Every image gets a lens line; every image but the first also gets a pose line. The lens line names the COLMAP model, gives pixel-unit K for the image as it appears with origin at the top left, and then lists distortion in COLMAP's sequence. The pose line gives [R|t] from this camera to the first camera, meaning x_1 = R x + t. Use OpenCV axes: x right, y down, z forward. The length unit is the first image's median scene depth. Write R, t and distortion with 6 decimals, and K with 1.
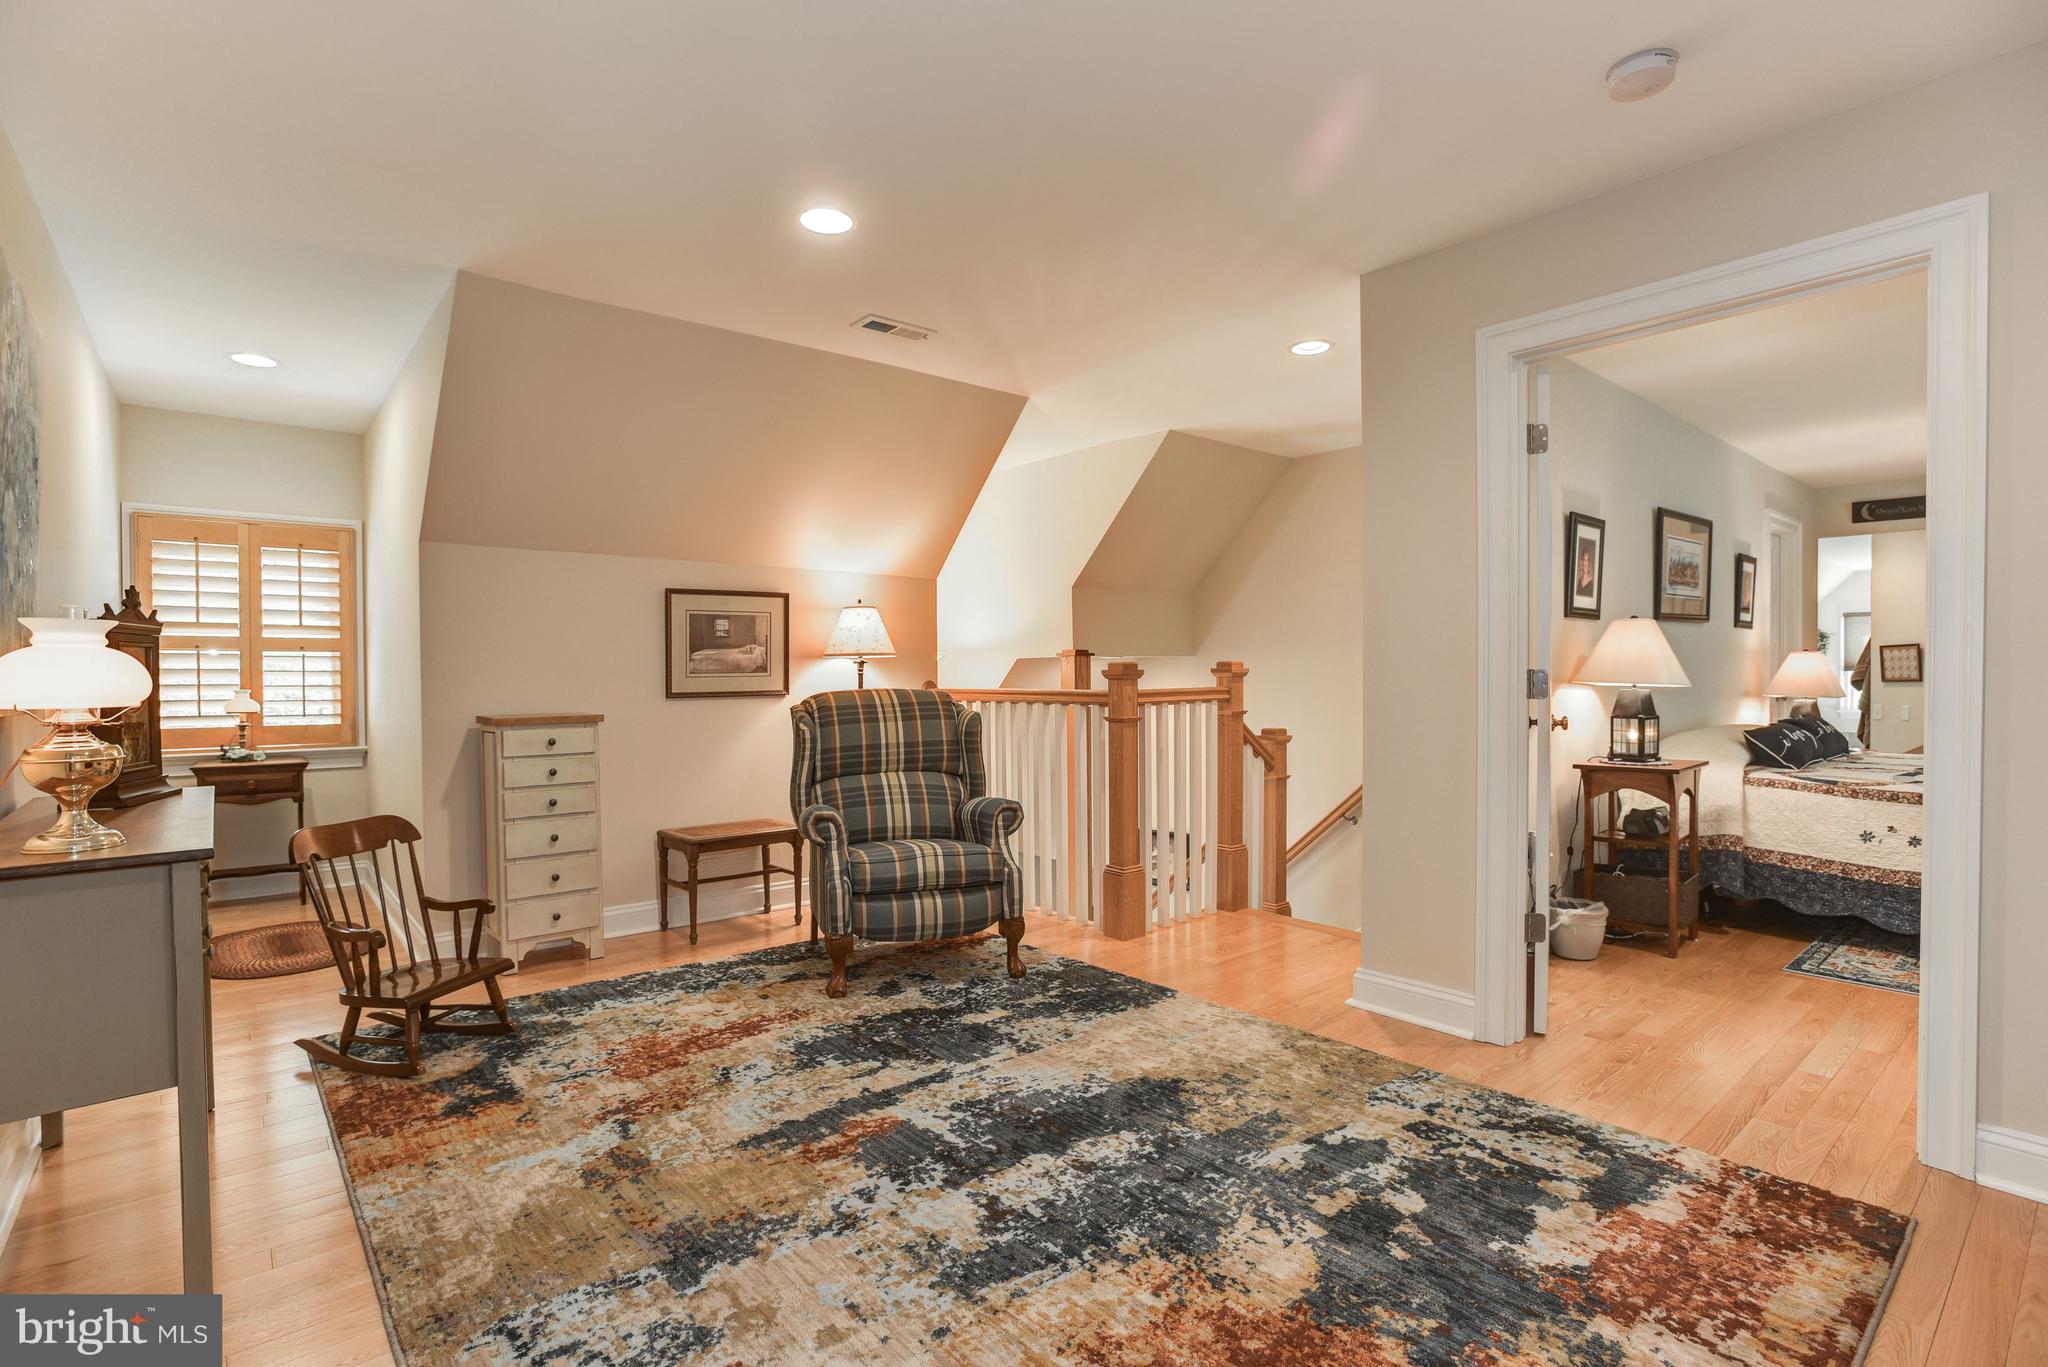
lens RADIAL K [[967.9, 0, 1033.0], [0, 967.9, 698.2], [0, 0, 1]] dist [-0.024845, 0.004403]
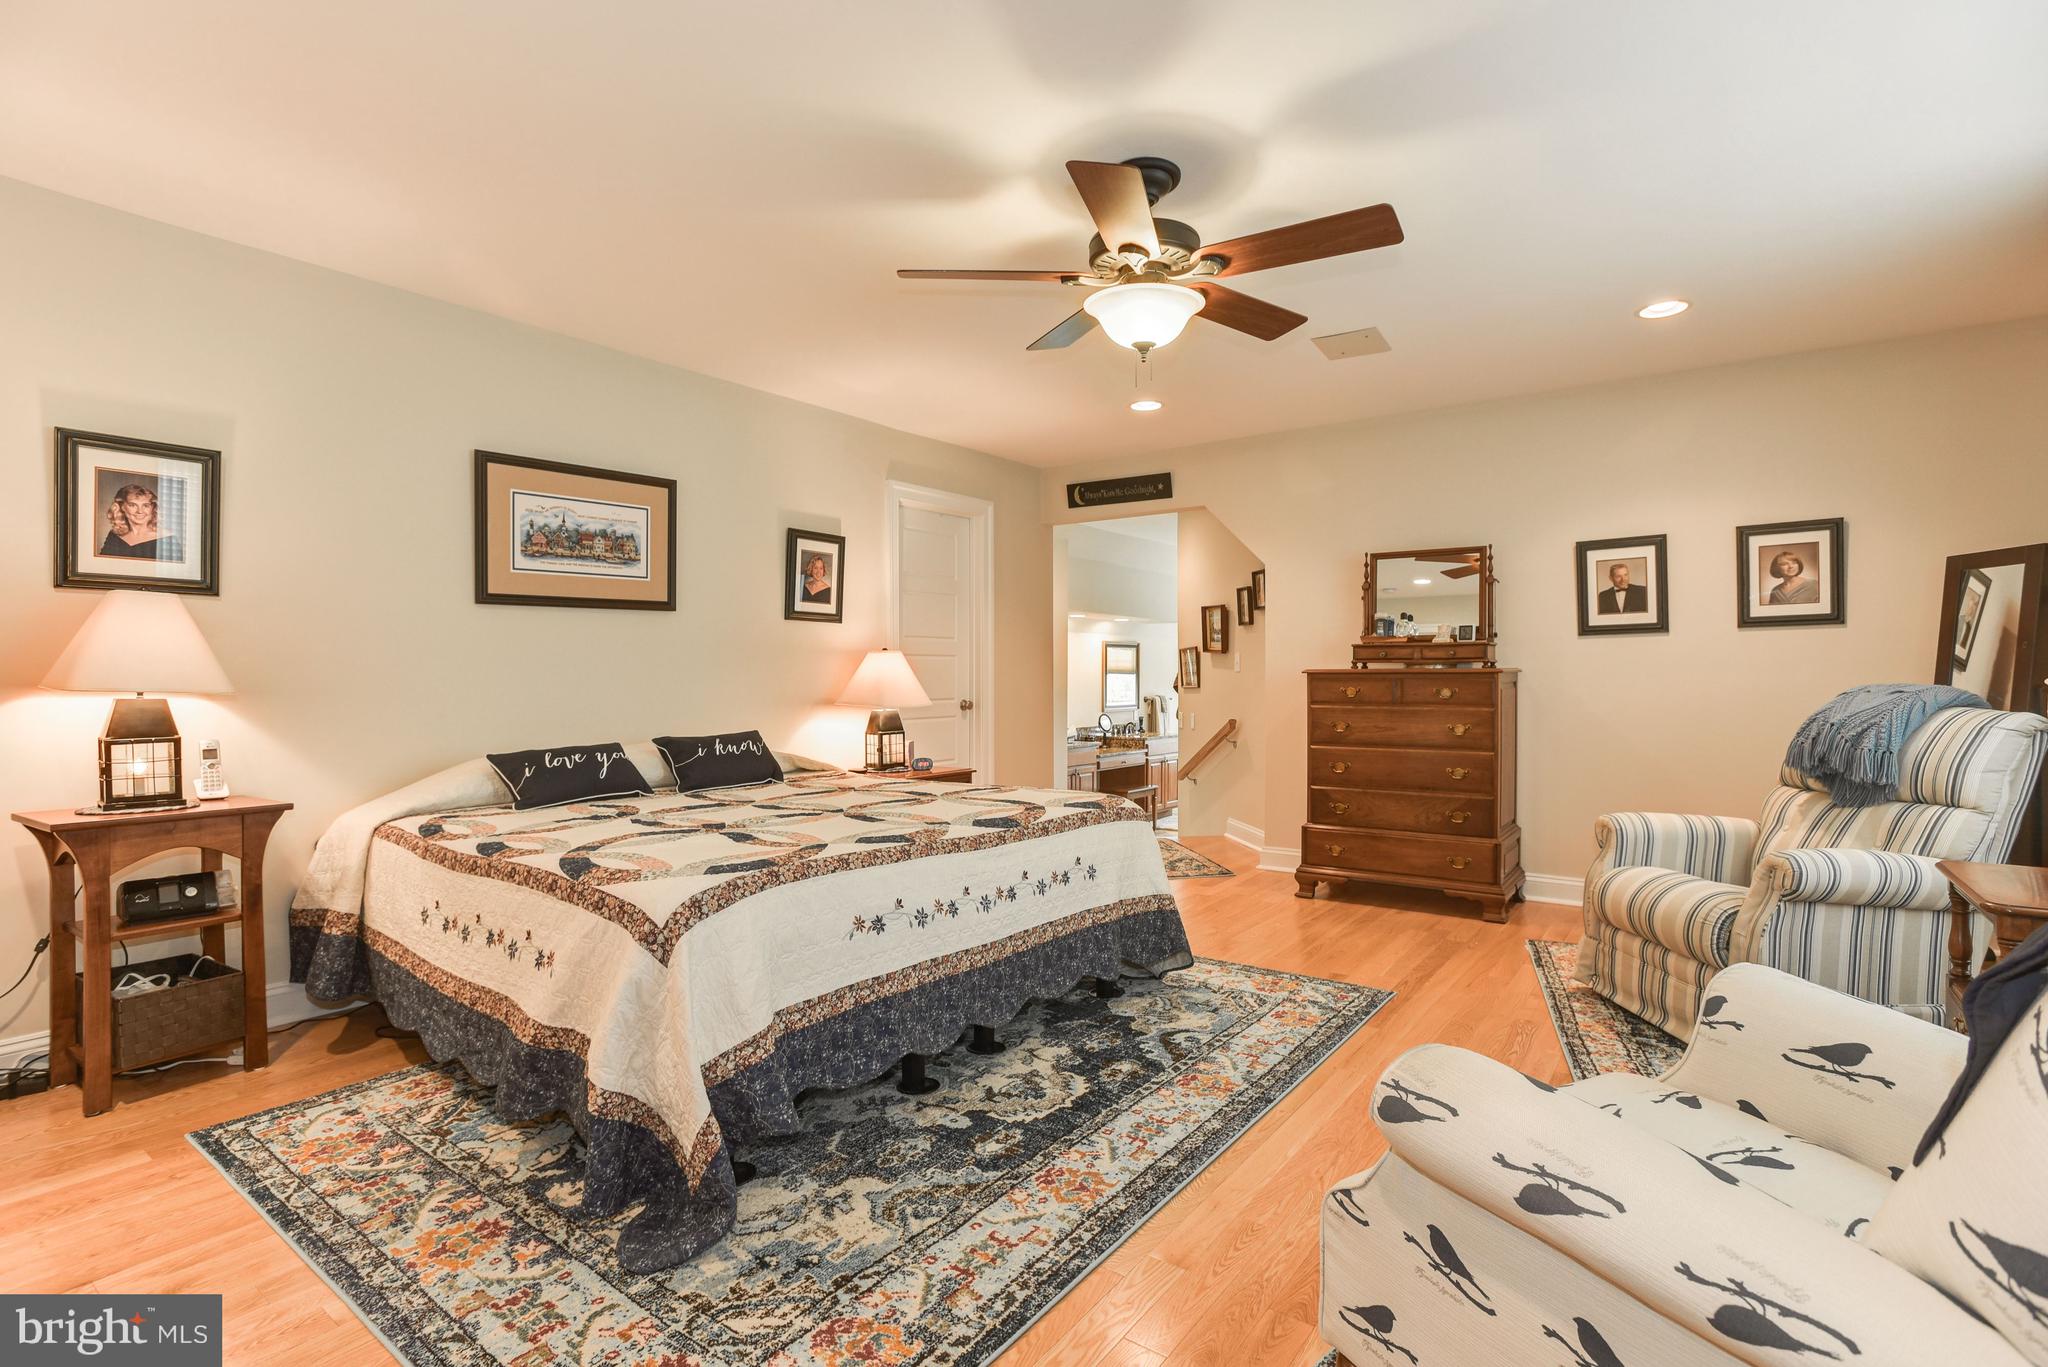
lens RADIAL K [[967.9, 0, 1032.1], [0, 967.9, 690.4], [0, 0, 1]] dist [-0.024845, 0.004403]
pose [[0.973969, 0.007741, 0.226551, 1.770623], [-0.006676, 0.999963, -0.005468, -0.025147], [-0.226584, 0.003814, 0.973984, 0.362267]]
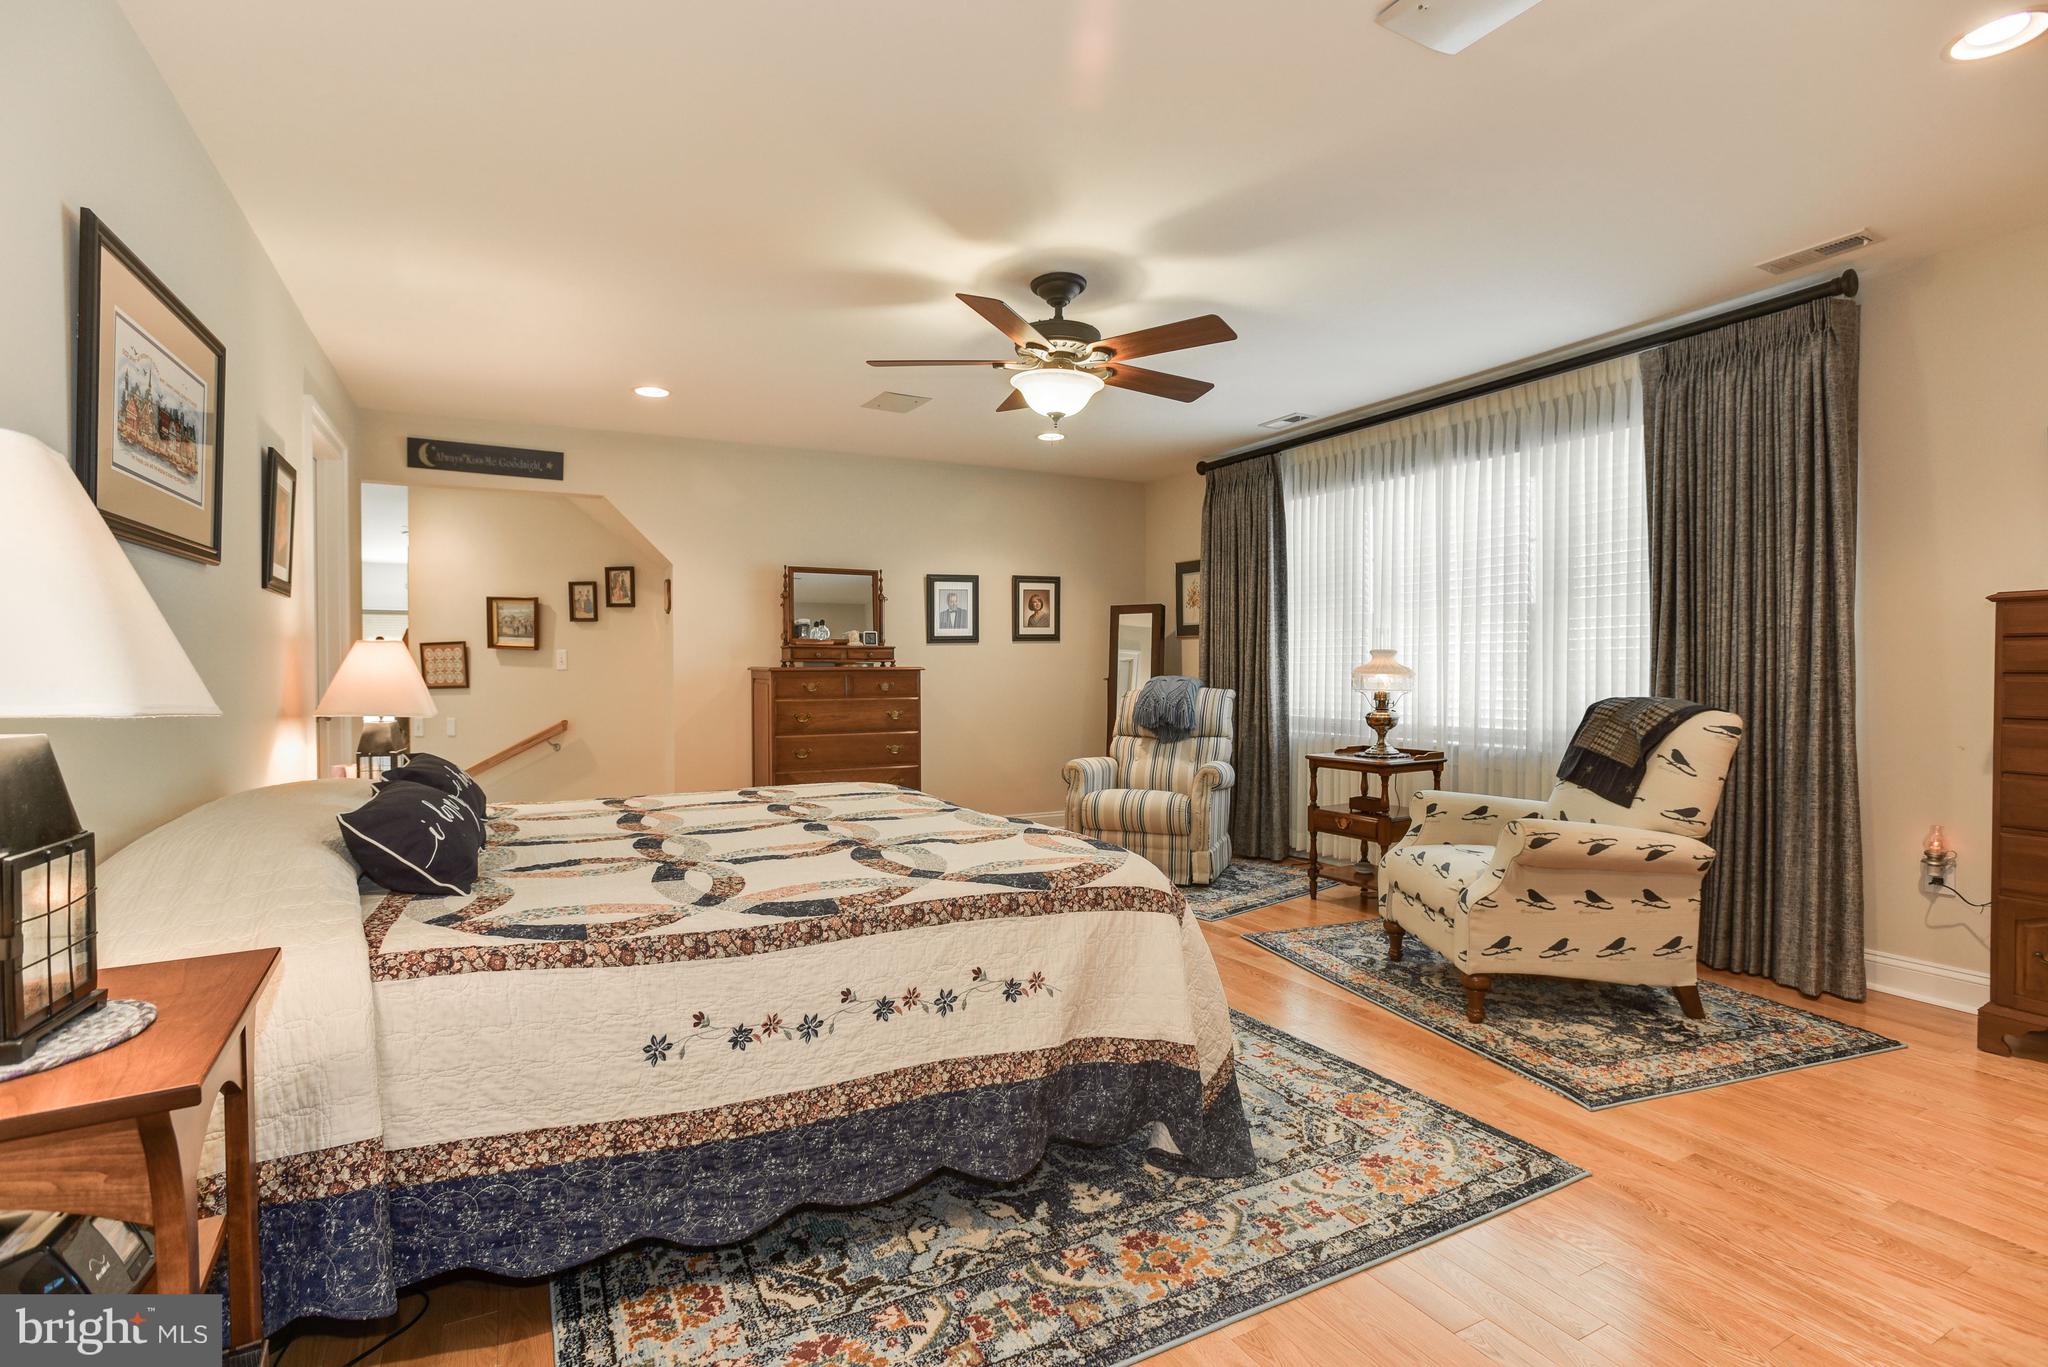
lens RADIAL K [[967.9, 0, 1017.5], [0, 967.9, 693.9], [0, 0, 1]] dist [-0.024845, 0.004403]
pose [[0.222752, -0.011629, 0.974806, 0.753085], [0.020787, 0.999758, 0.007176, -0.027592], [-0.974653, 0.018664, 0.222940, 1.146768]]
